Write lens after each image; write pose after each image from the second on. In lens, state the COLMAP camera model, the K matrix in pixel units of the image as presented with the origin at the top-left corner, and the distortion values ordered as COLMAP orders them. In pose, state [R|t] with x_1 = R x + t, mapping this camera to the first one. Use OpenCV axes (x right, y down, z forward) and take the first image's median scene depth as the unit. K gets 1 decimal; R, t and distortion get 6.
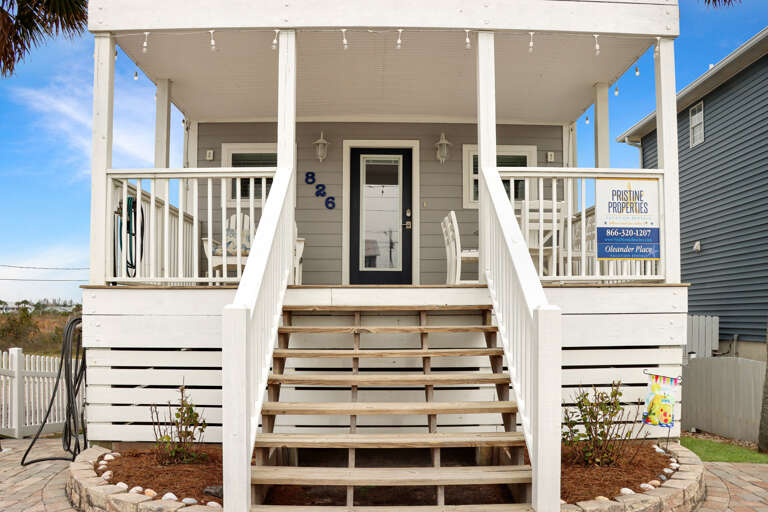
lens RADIAL K [[663.2, 0, 382.0], [0, 663.2, 253.8], [0, 0, 1]] dist [-0.011449, 0.001771]
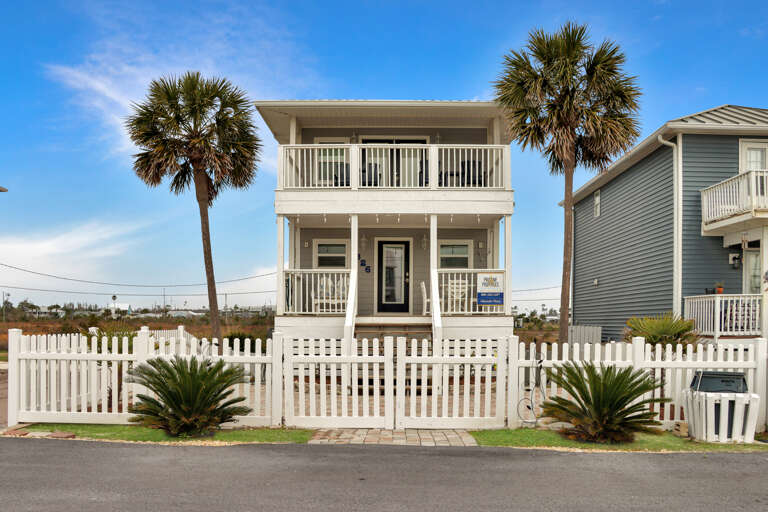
lens RADIAL K [[663.2, 0, 385.9], [0, 663.2, 259.0], [0, 0, 1]] dist [-0.011449, 0.001771]
pose [[0.999668, 0.001274, -0.025723, 0.026670], [-0.001276, 0.999999, -0.000062, -0.106667], [0.025723, 0.000095, 0.999669, -0.971267]]
